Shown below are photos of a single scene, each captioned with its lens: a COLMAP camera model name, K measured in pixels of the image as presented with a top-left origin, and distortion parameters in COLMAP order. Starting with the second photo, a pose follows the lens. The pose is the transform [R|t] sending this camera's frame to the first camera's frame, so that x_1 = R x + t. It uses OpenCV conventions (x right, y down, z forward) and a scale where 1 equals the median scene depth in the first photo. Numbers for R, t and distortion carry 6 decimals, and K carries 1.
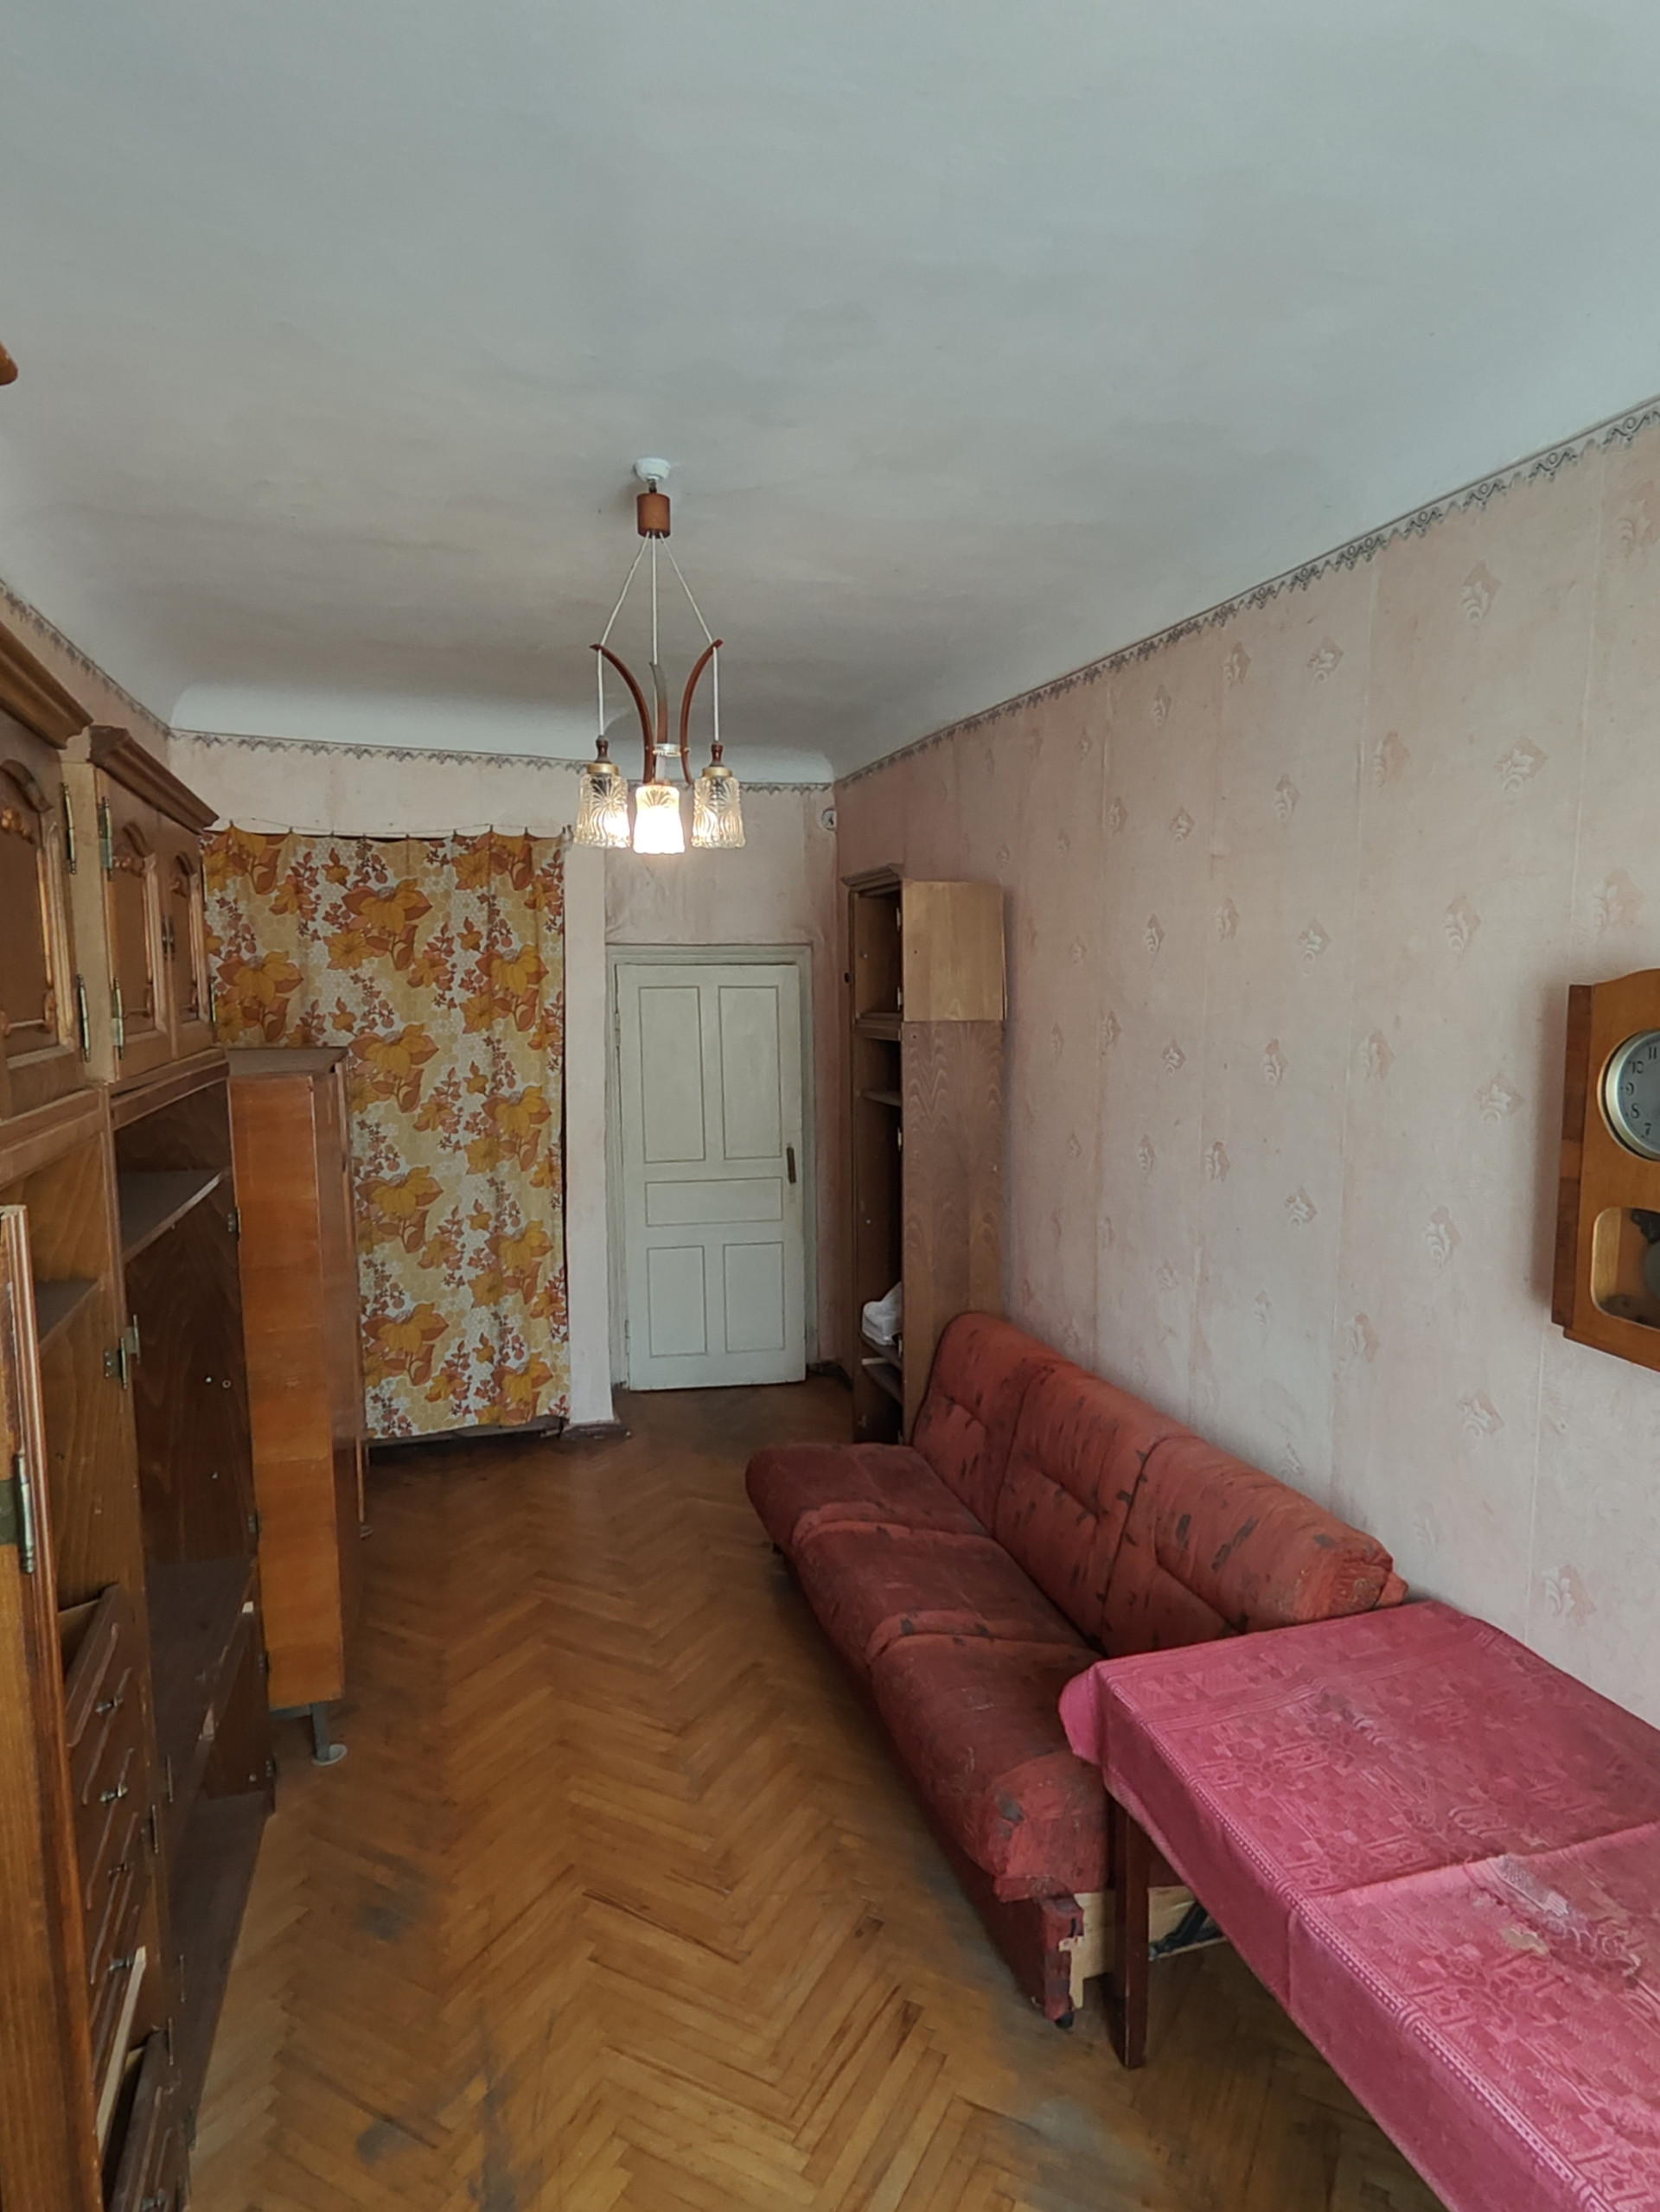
lens RADIAL K [[1278.1, 0, 830.0], [0, 1278.1, 1106.0], [0, 0, 1]] dist [0.001286, 0.000340]
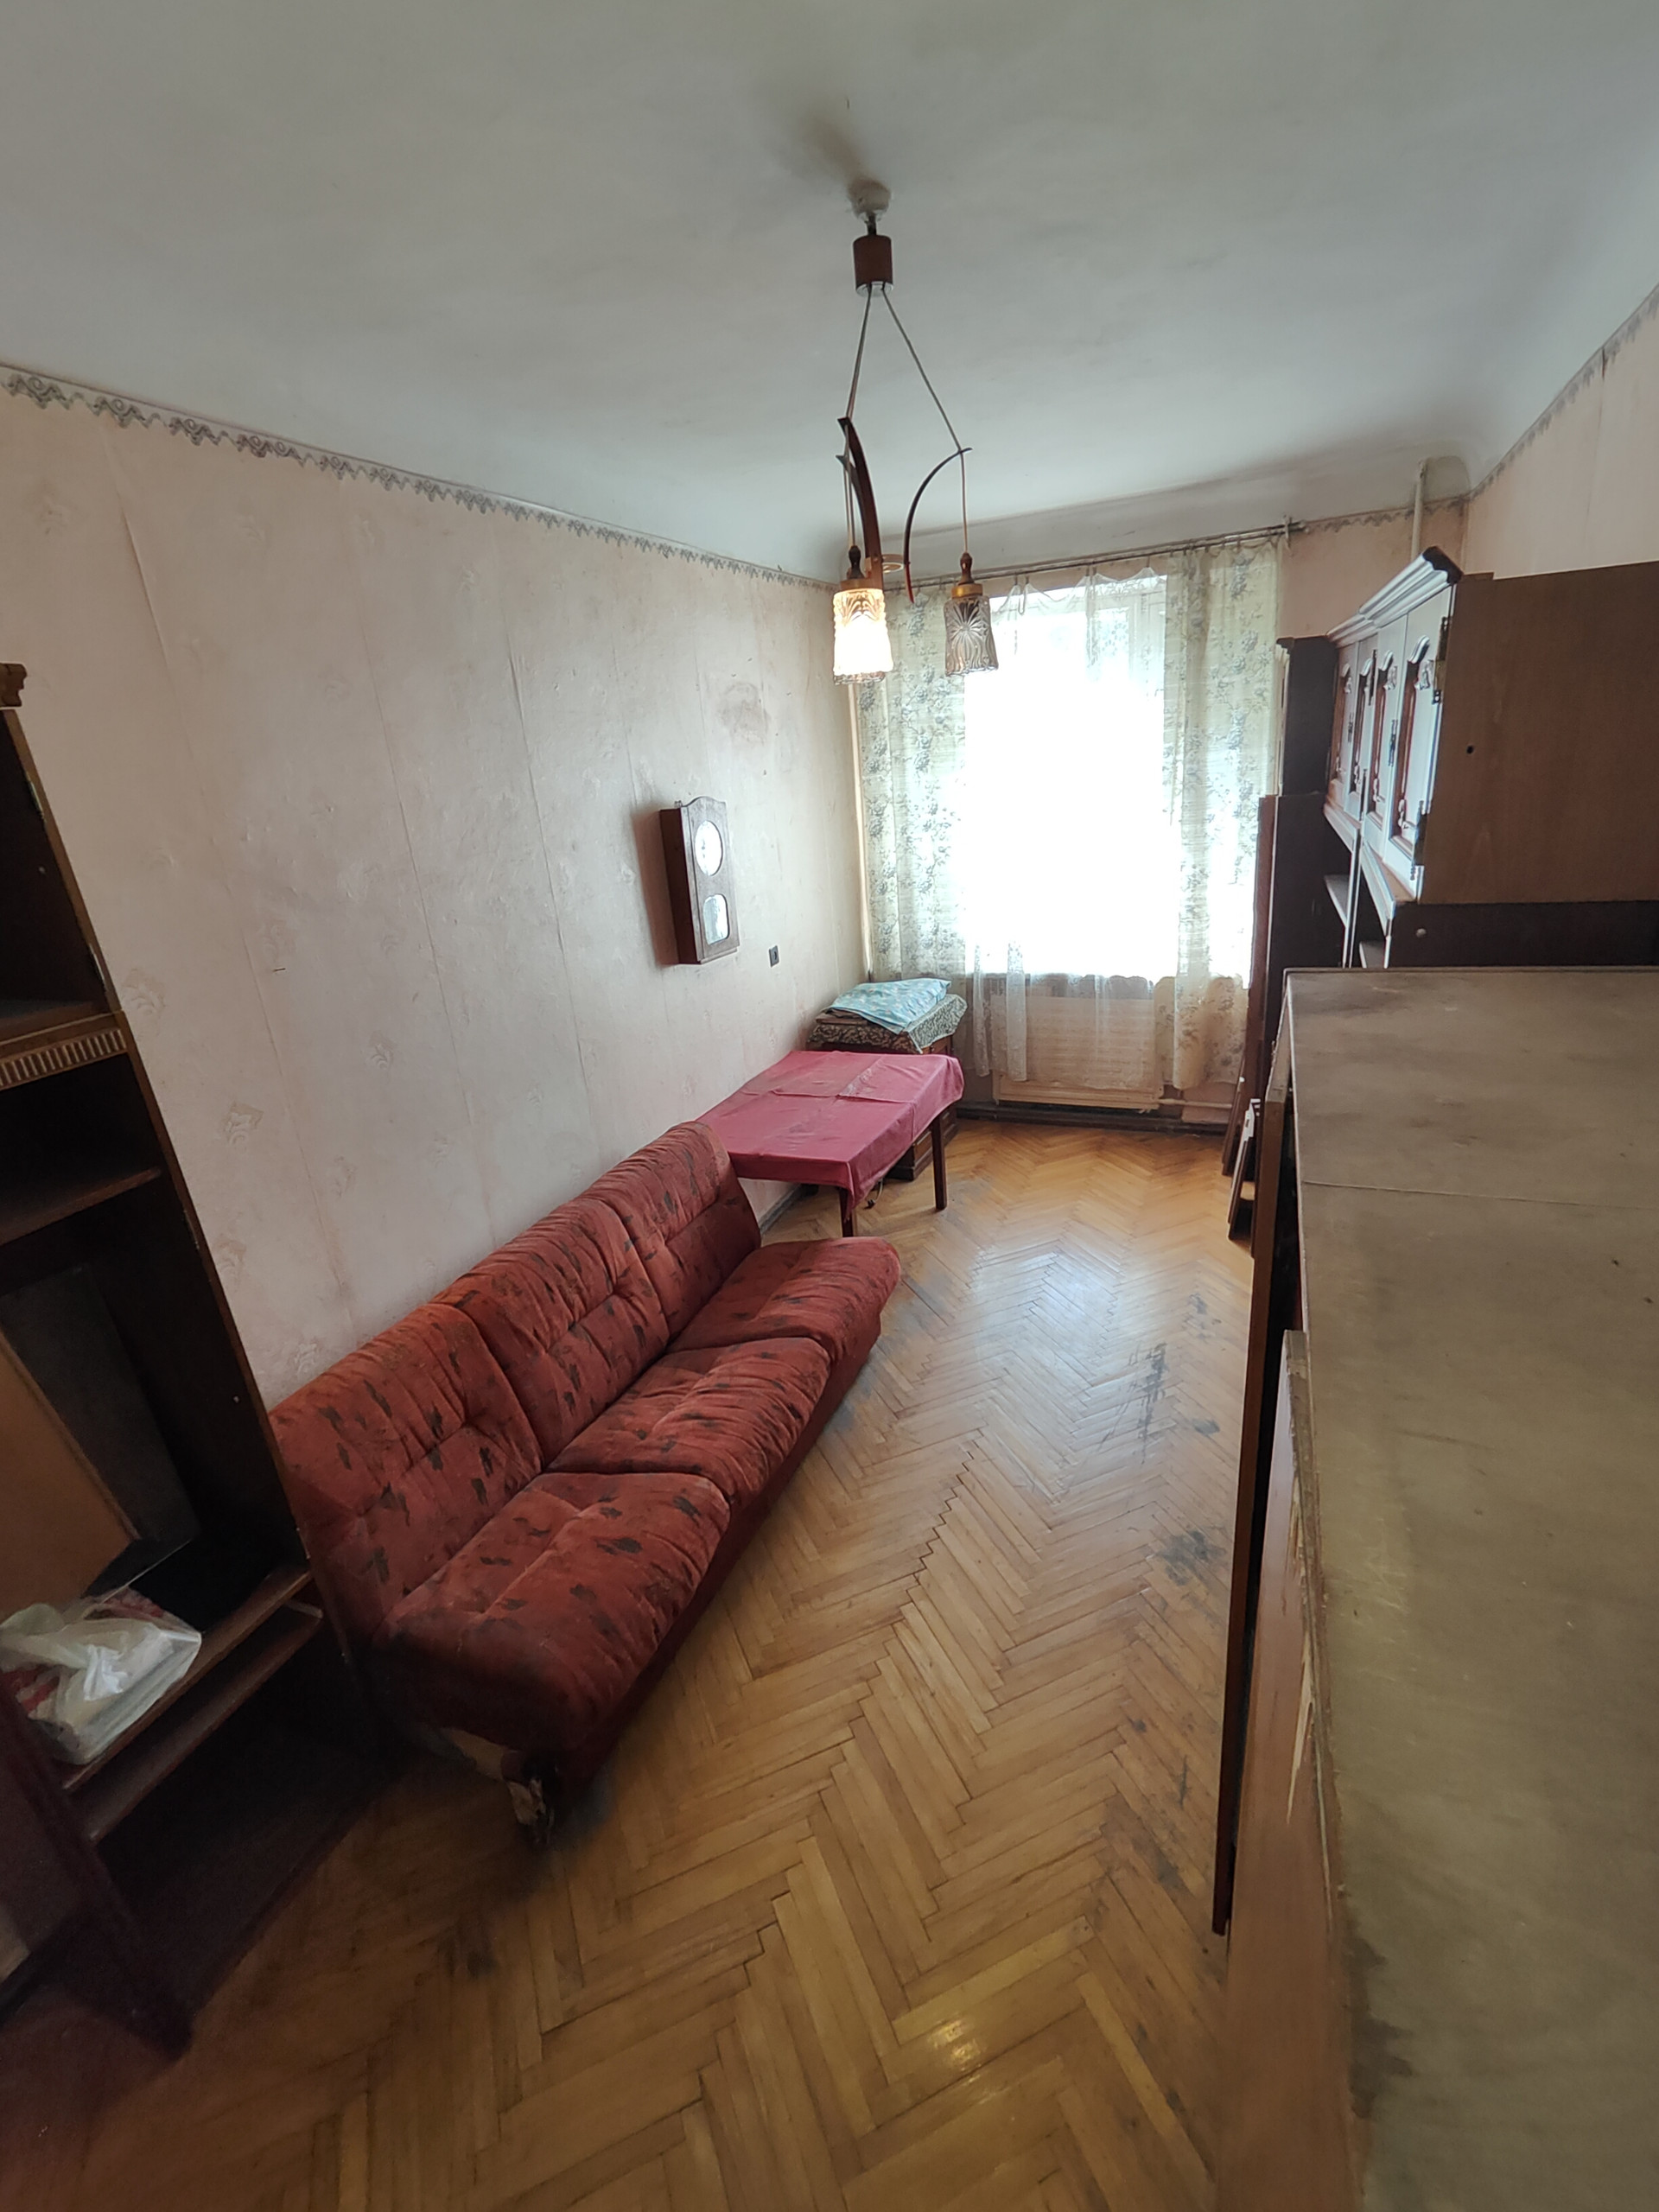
lens RADIAL K [[1024.7, 0, 840.4], [0, 1024.7, 1104.0], [0, 0, 1]] dist [-0.000079, 0.001144]
pose [[-0.777650, -0.143469, 0.612109, -0.336675], [0.142665, 0.907946, 0.394057, -0.121053], [-0.612297, 0.393765, -0.685596, 0.930381]]
